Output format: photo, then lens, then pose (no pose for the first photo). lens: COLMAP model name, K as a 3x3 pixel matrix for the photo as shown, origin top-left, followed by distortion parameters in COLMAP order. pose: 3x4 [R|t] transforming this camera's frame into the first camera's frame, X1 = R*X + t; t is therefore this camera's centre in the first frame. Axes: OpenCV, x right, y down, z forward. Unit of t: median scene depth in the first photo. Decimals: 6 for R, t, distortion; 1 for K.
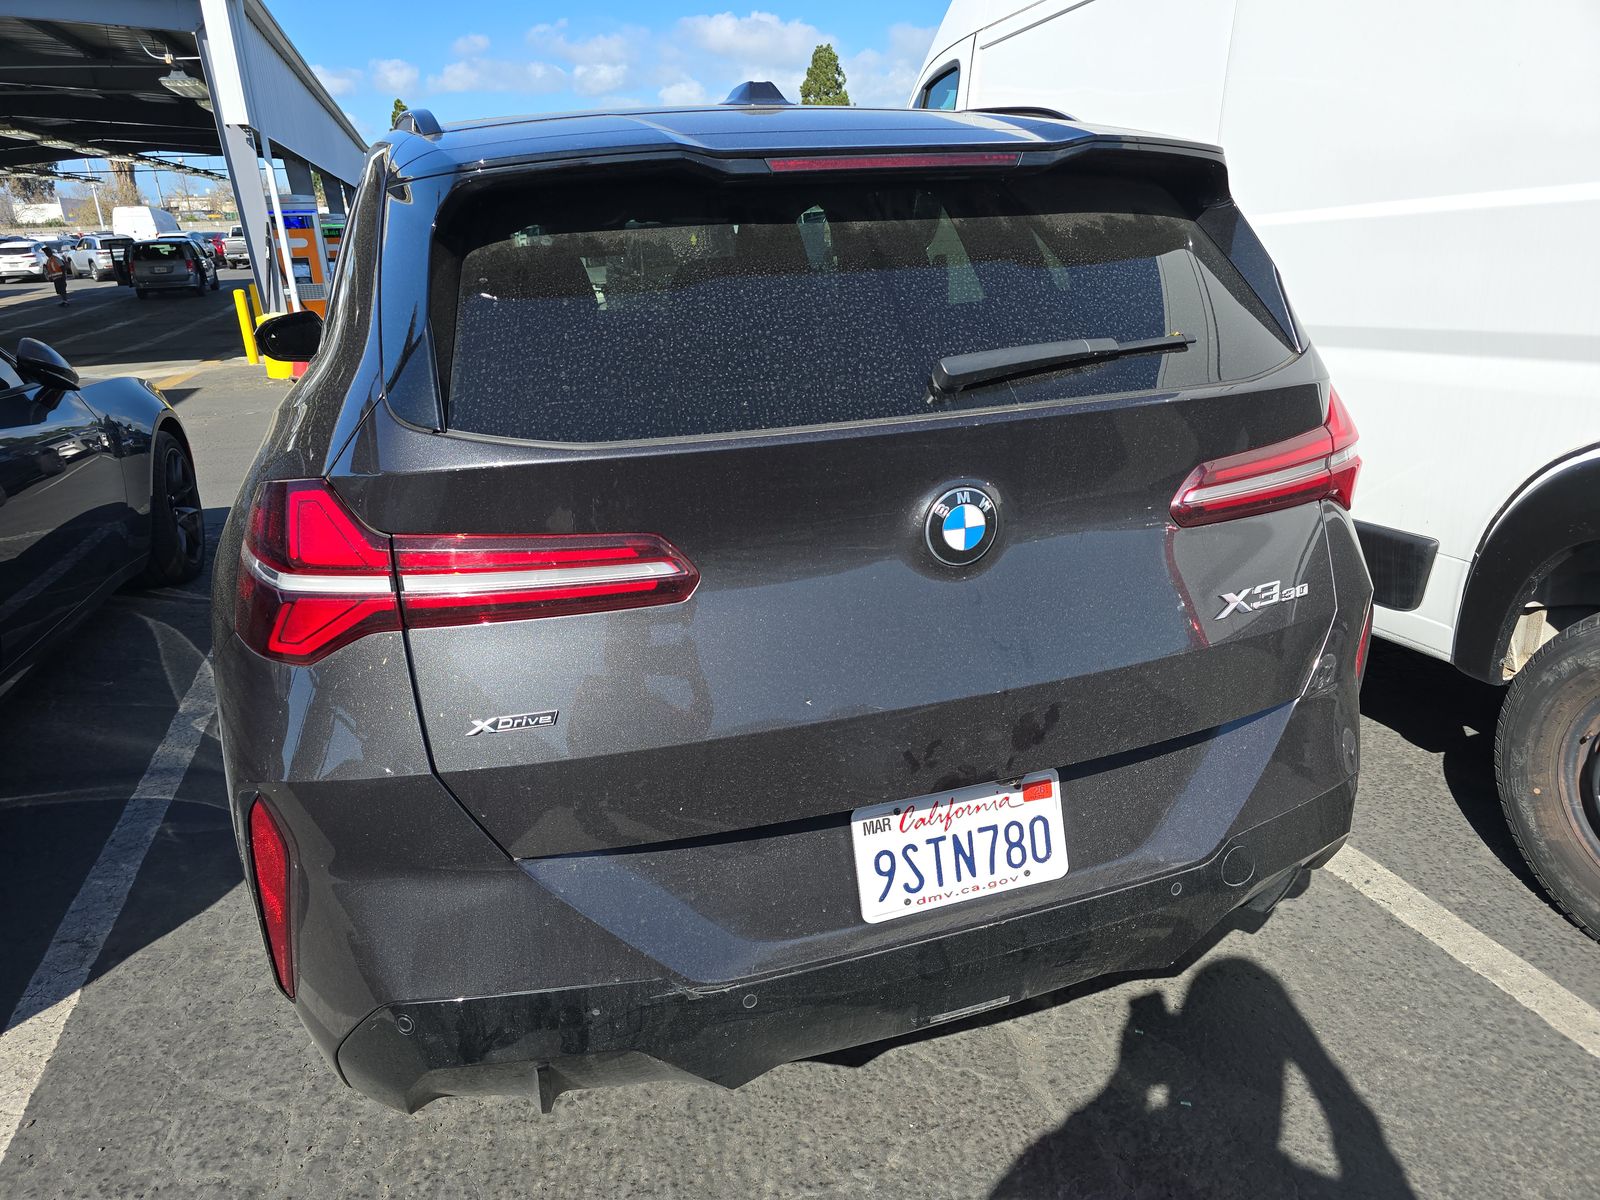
lens RADIAL K [[1067.7, 0, 800.0], [0, 1067.7, 600.0], [0, 0, 1]] dist [0.071546, -0.065438]
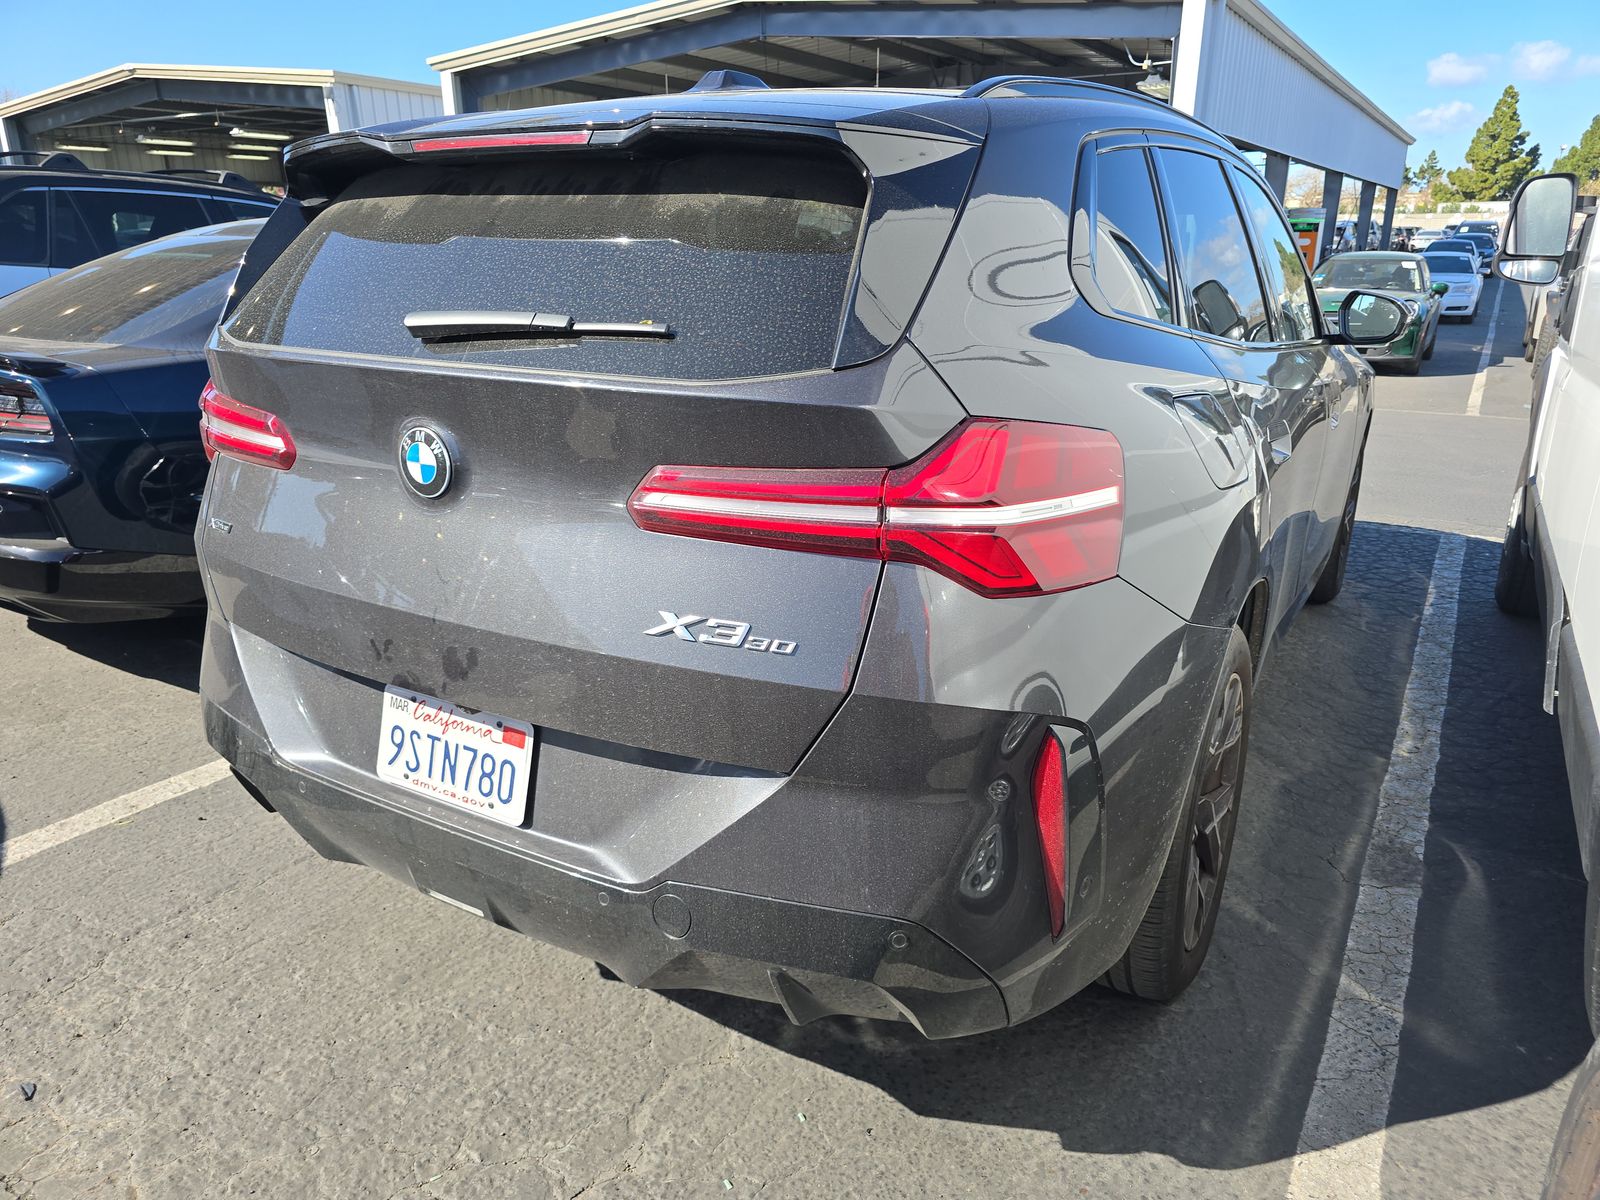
lens RADIAL K [[1067.7, 0, 800.0], [0, 1067.7, 600.0], [0, 0, 1]] dist [0.071546, -0.065438]
pose [[0.648469, 0.277464, -0.708874, 1.135270], [-0.274757, 0.953747, 0.121967, -0.160934], [0.709927, 0.115676, 0.694710, 0.455865]]
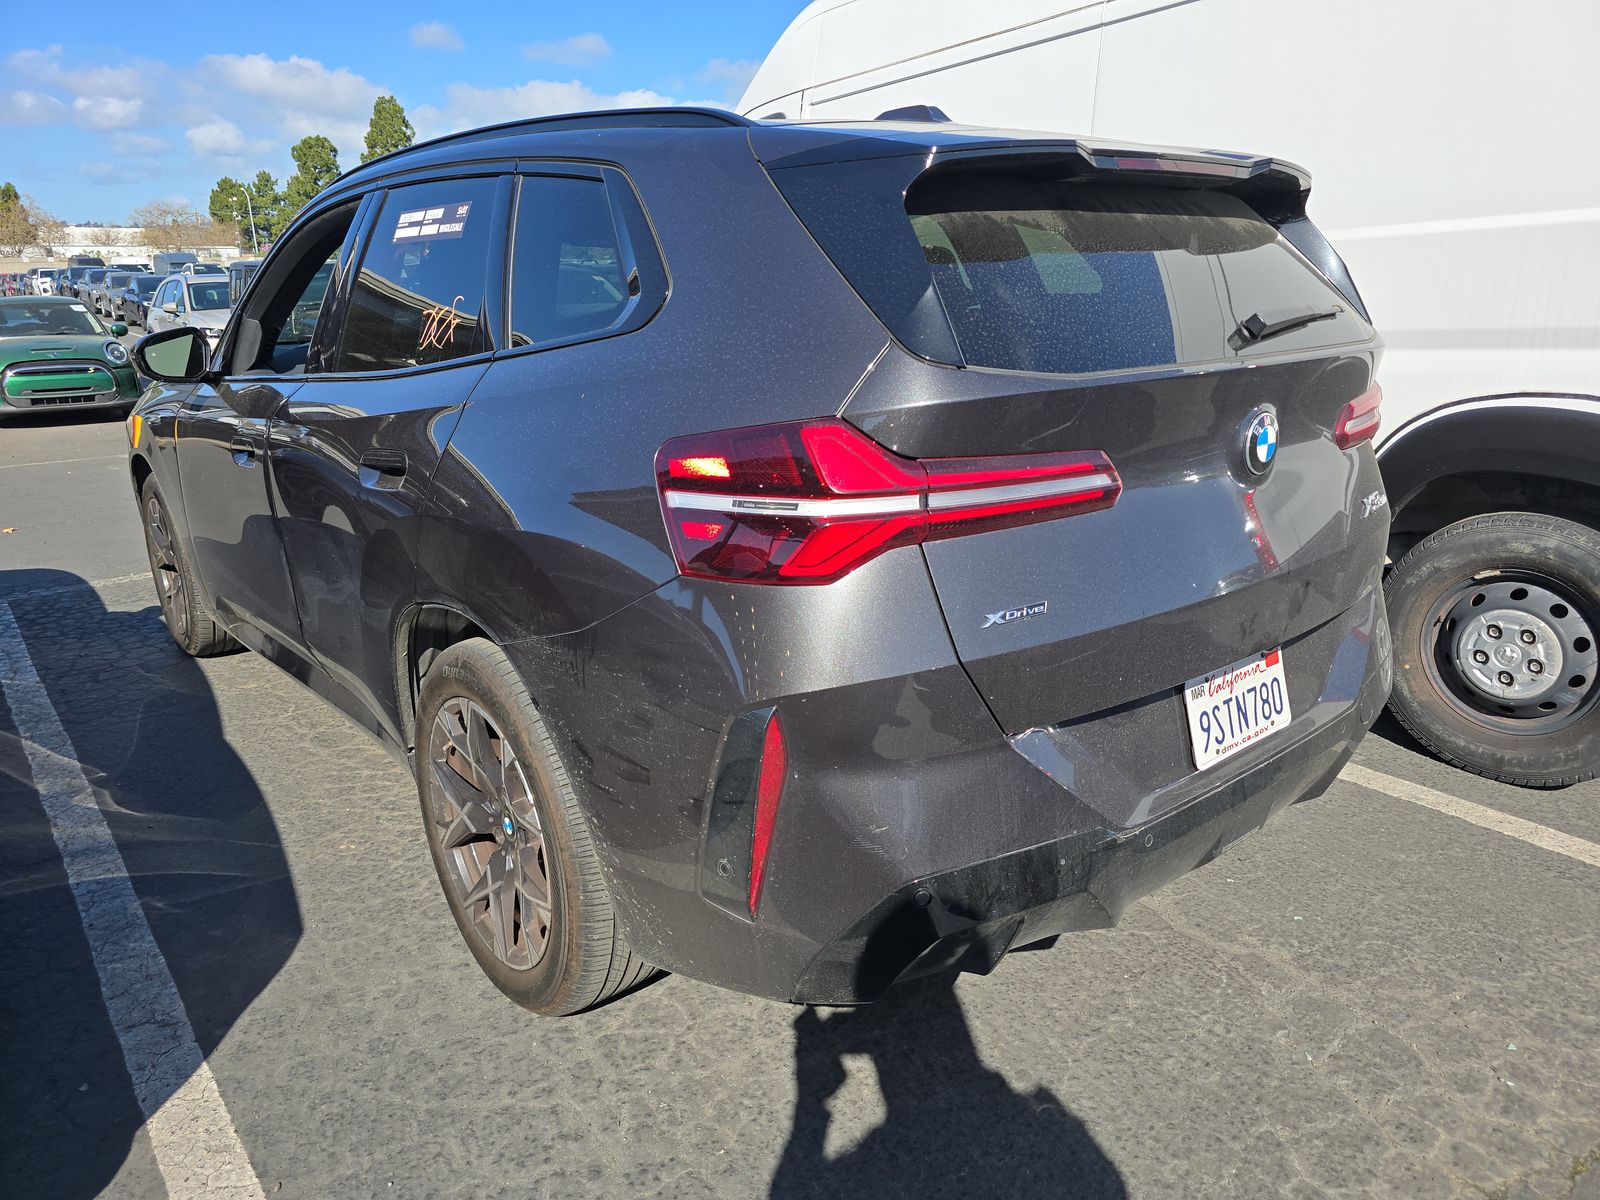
lens RADIAL K [[1067.7, 0, 800.0], [0, 1067.7, 600.0], [0, 0, 1]] dist [0.071546, -0.065438]
pose [[0.934209, -0.081177, 0.347366, -0.759613], [0.098499, 0.994607, -0.032470, 0.096260], [-0.342857, 0.064549, 0.937167, -0.020407]]
